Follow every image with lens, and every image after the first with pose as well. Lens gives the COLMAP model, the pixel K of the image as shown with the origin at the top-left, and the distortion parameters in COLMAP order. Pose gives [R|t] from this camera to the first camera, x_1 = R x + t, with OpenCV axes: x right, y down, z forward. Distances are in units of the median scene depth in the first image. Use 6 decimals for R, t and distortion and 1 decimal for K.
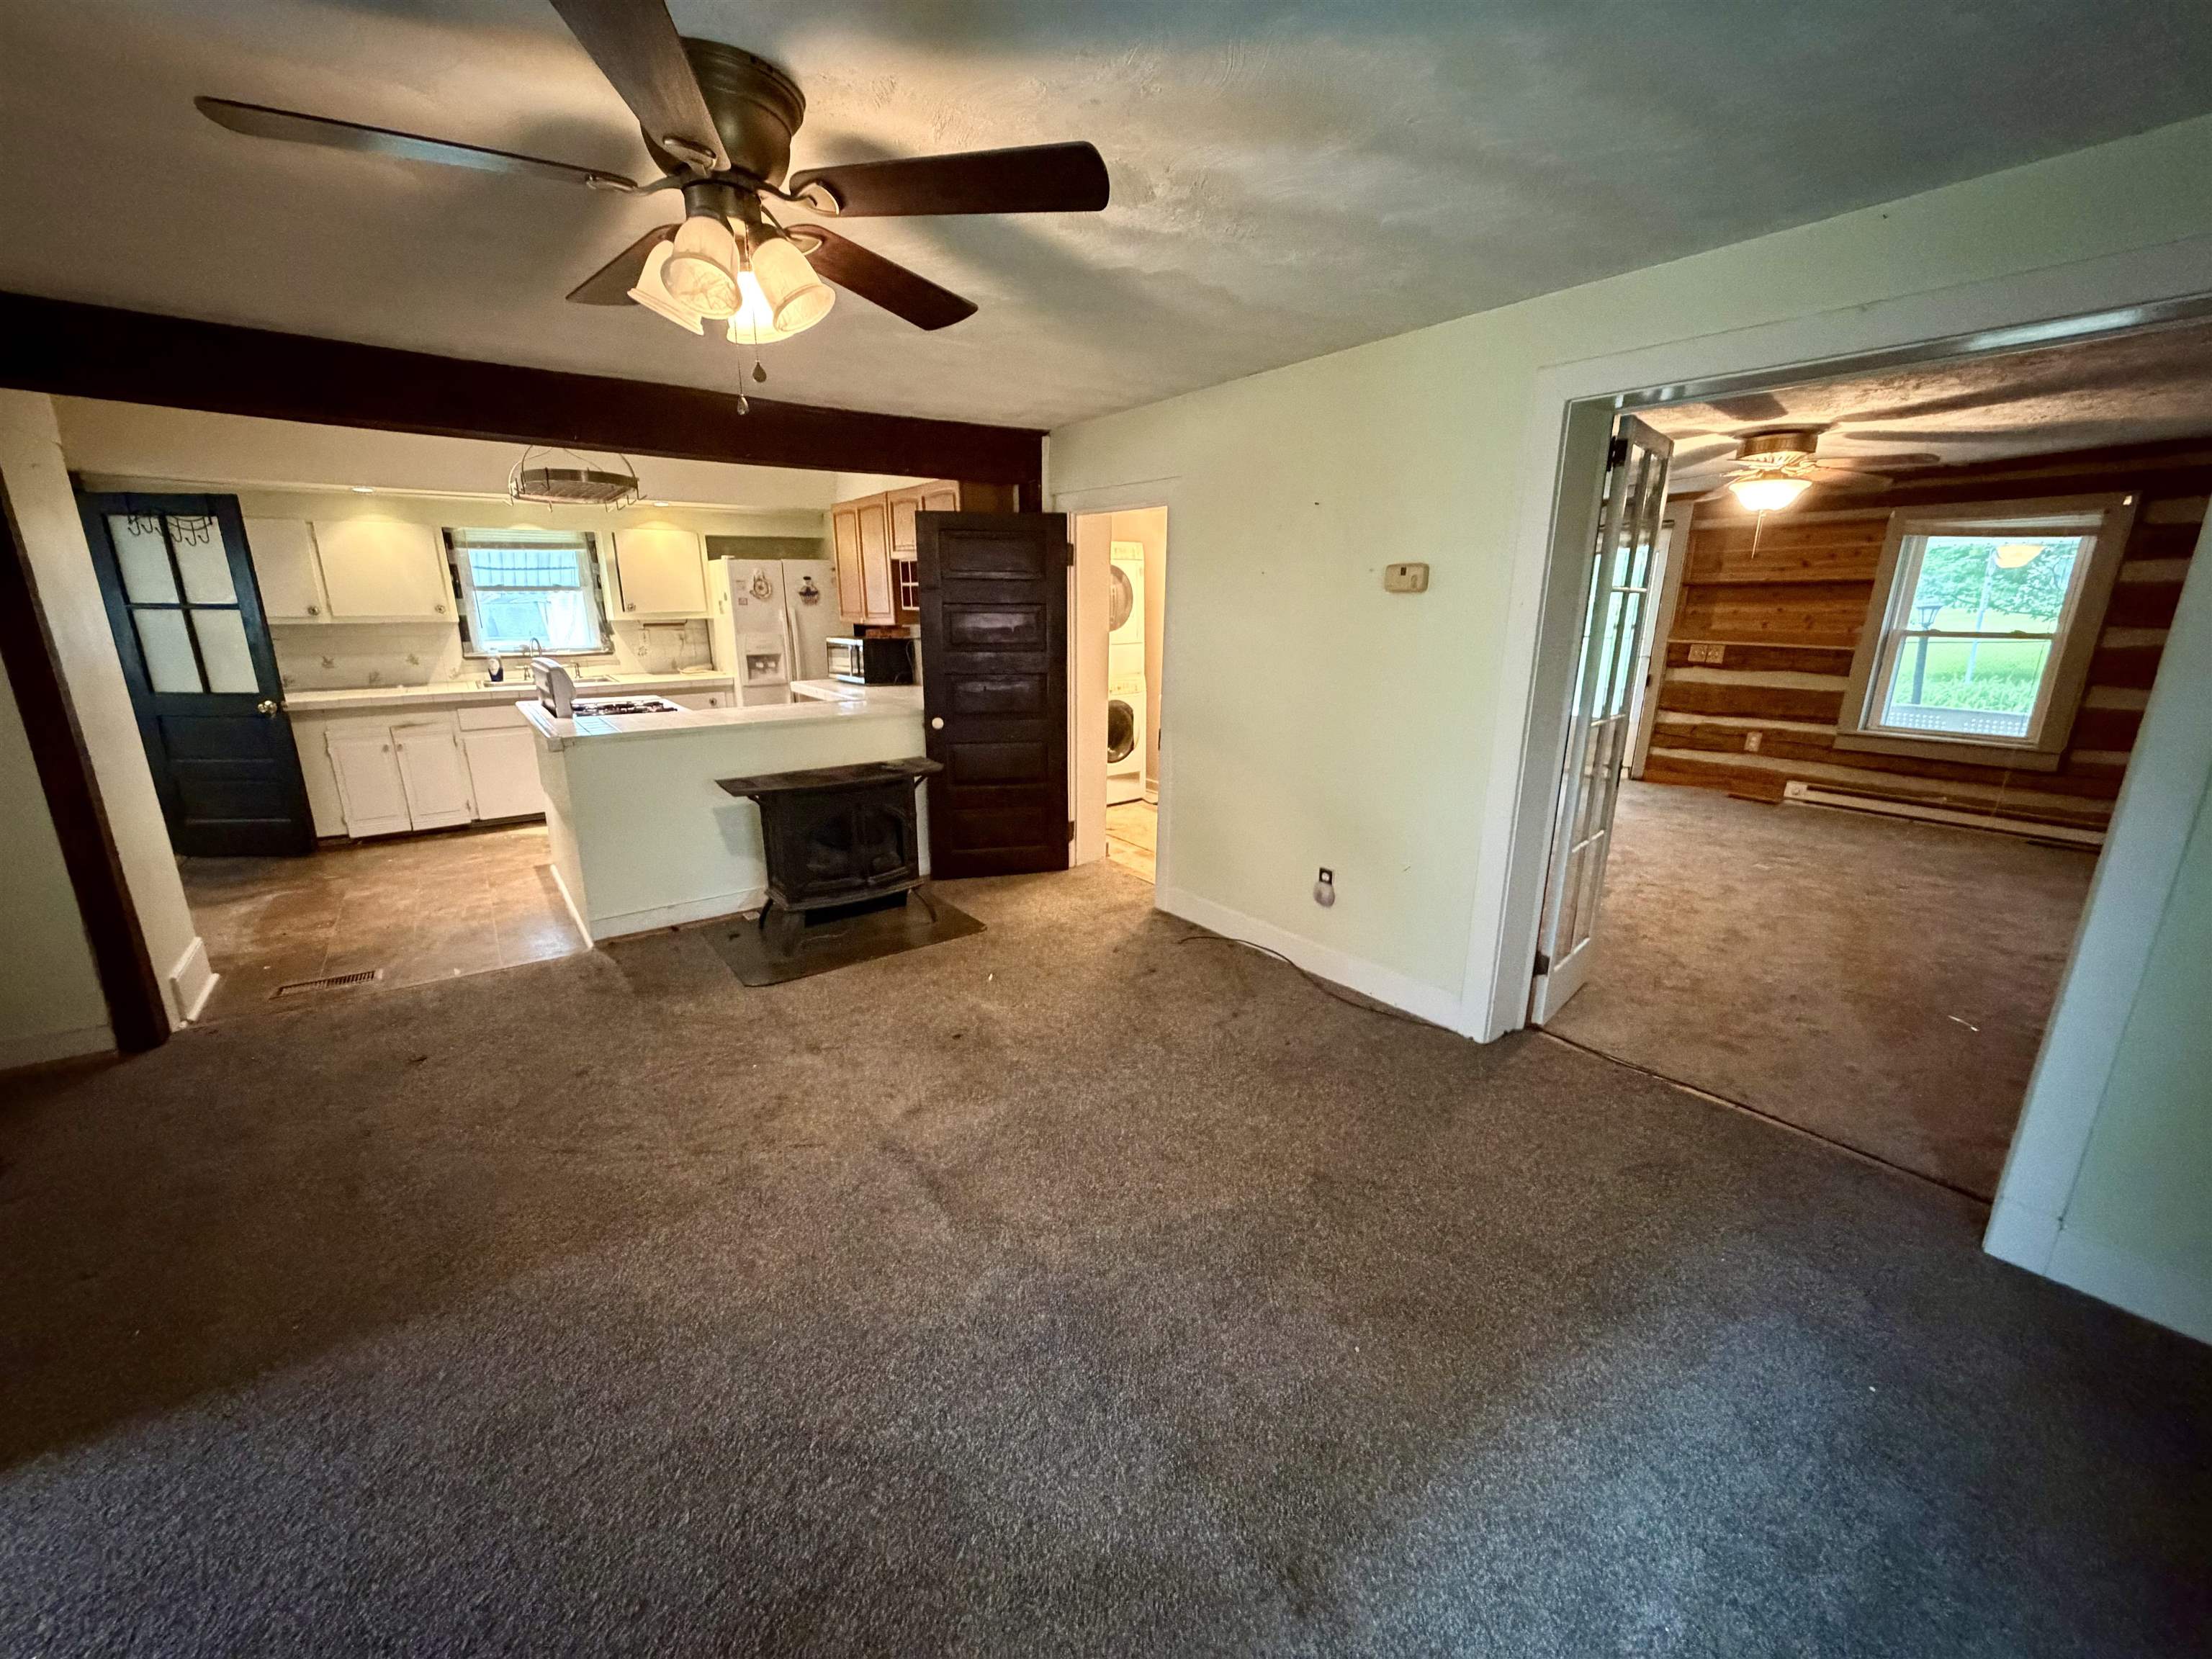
lens RADIAL K [[883.6, 0, 1099.7], [0, 883.6, 832.1], [0, 0, 1]] dist [0.016527, 0.000422]
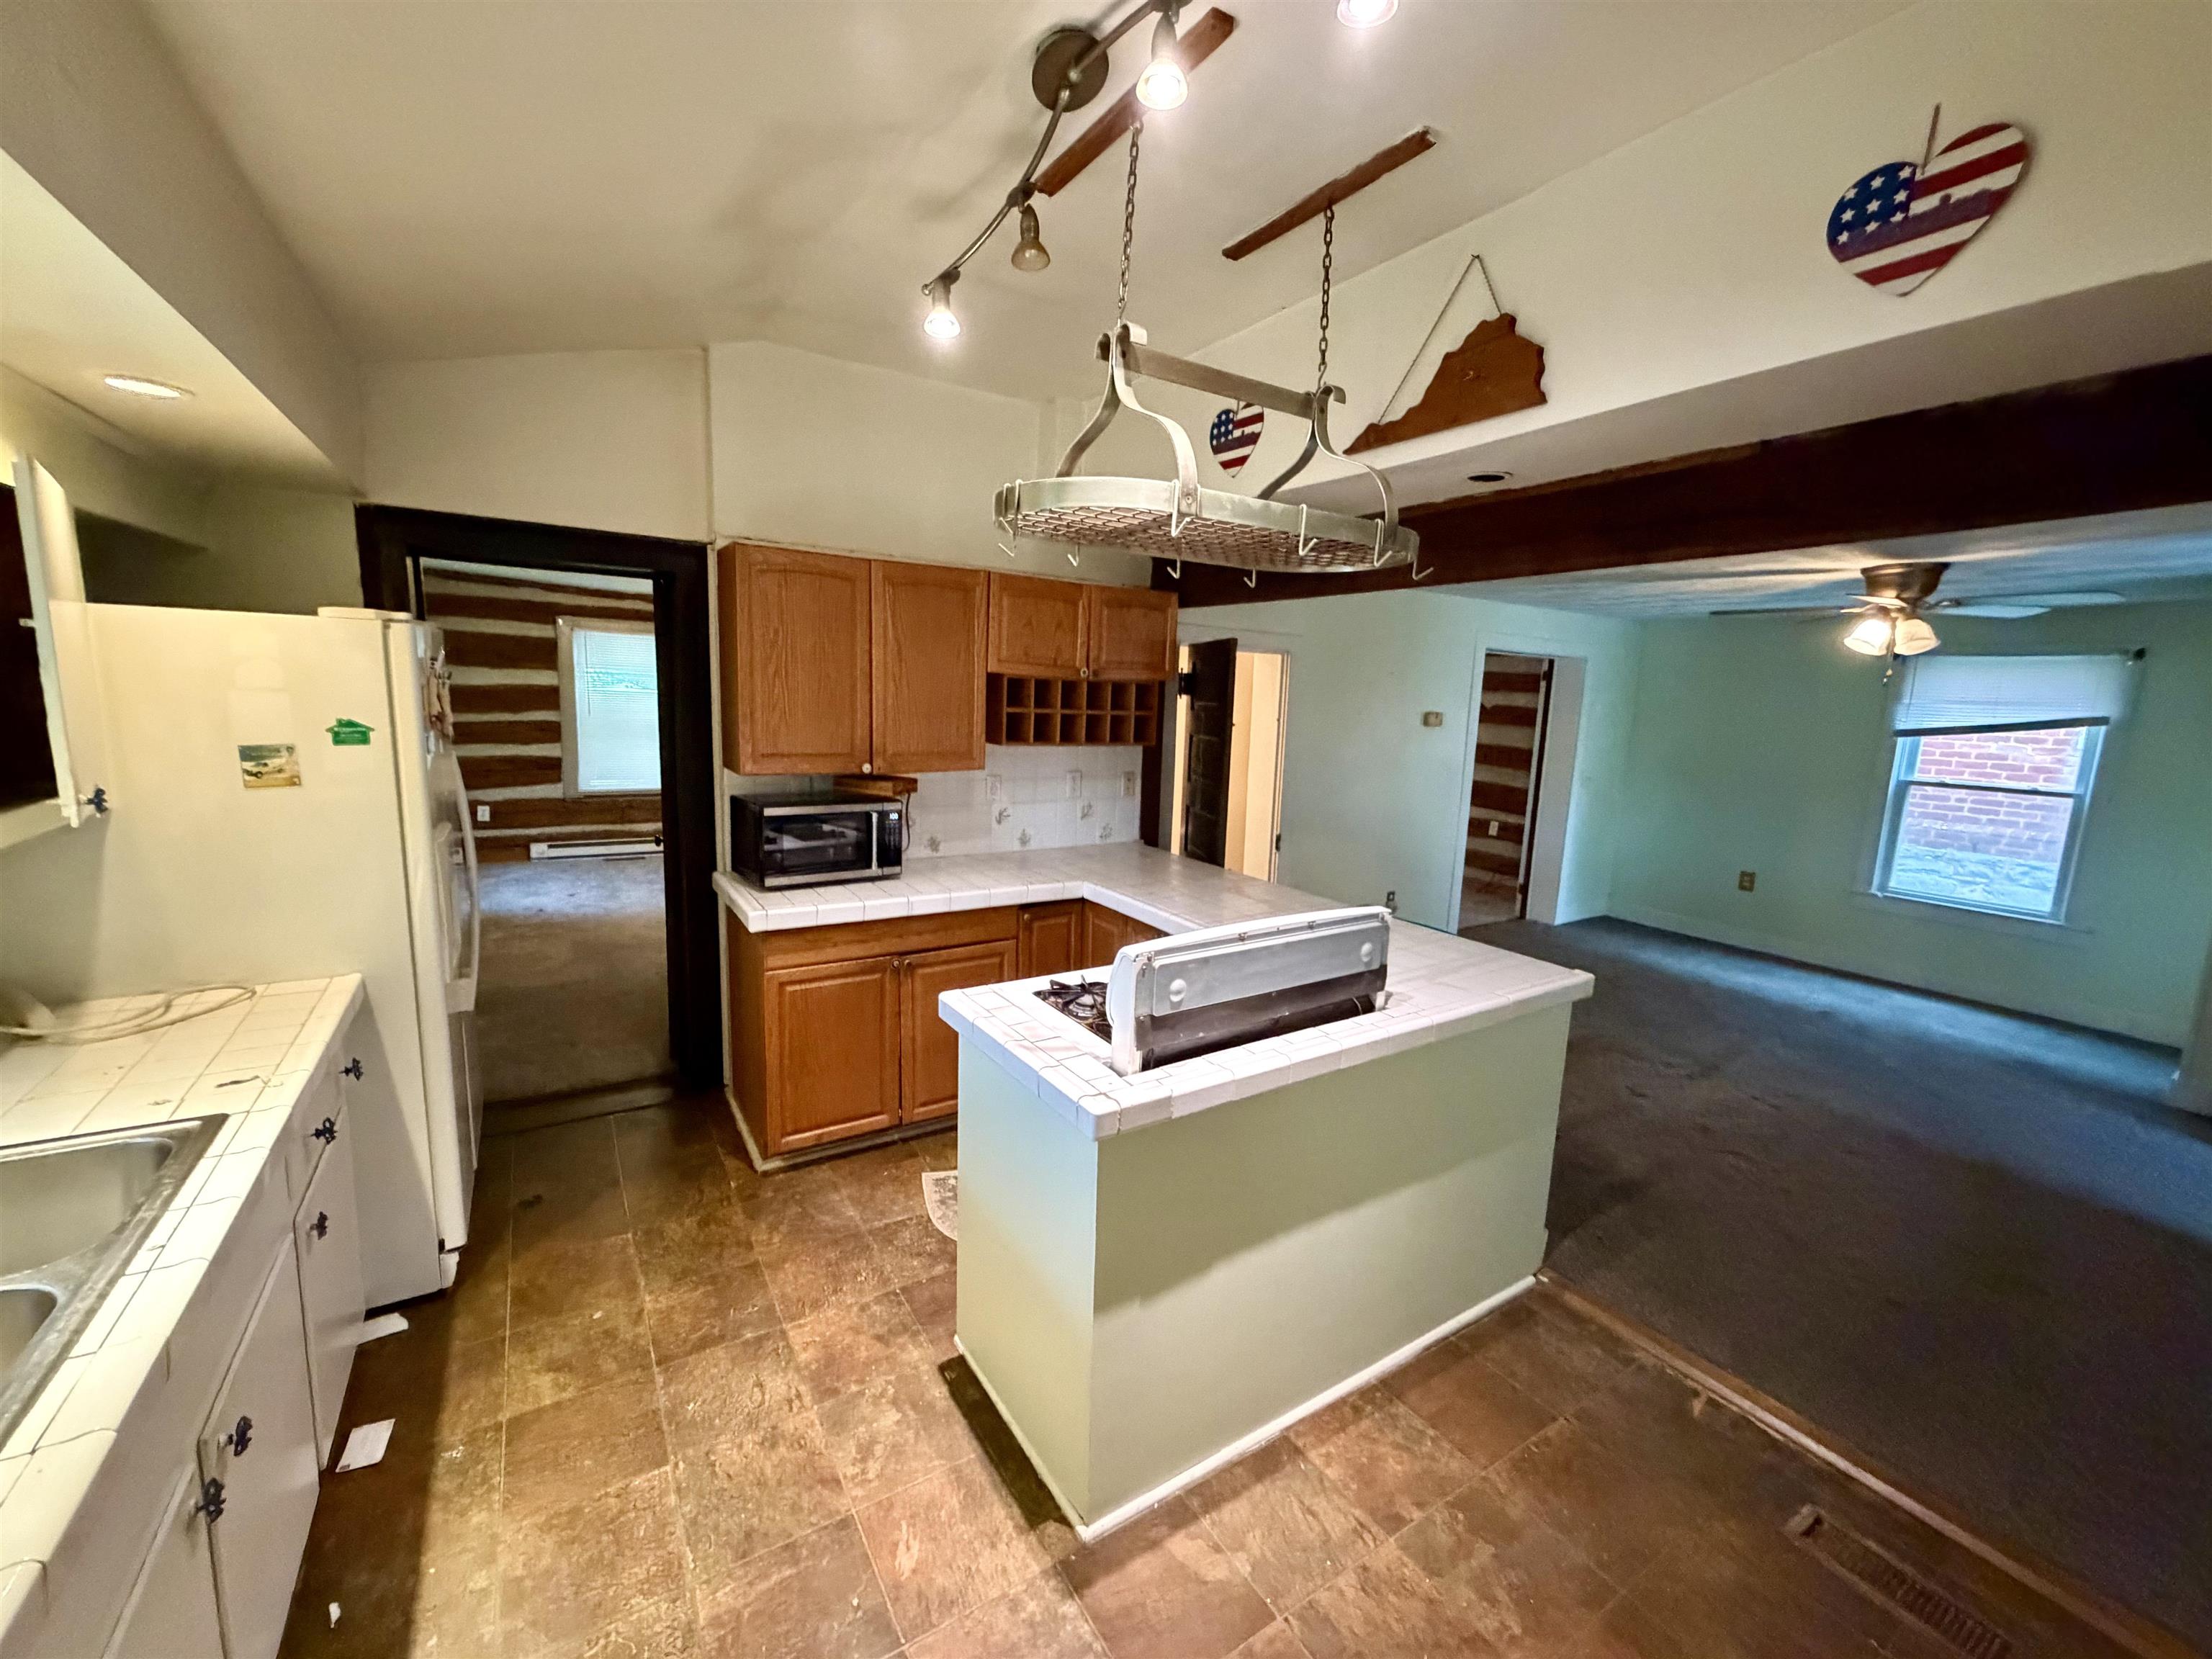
lens RADIAL K [[883.6, 0, 1107.4], [0, 883.6, 828.9], [0, 0, 1]] dist [0.016527, 0.000422]
pose [[0.061243, -0.154792, 0.986047, -1.177218], [0.217943, 0.966137, 0.138131, -0.353629], [-0.974038, 0.206442, 0.092905, 1.157474]]
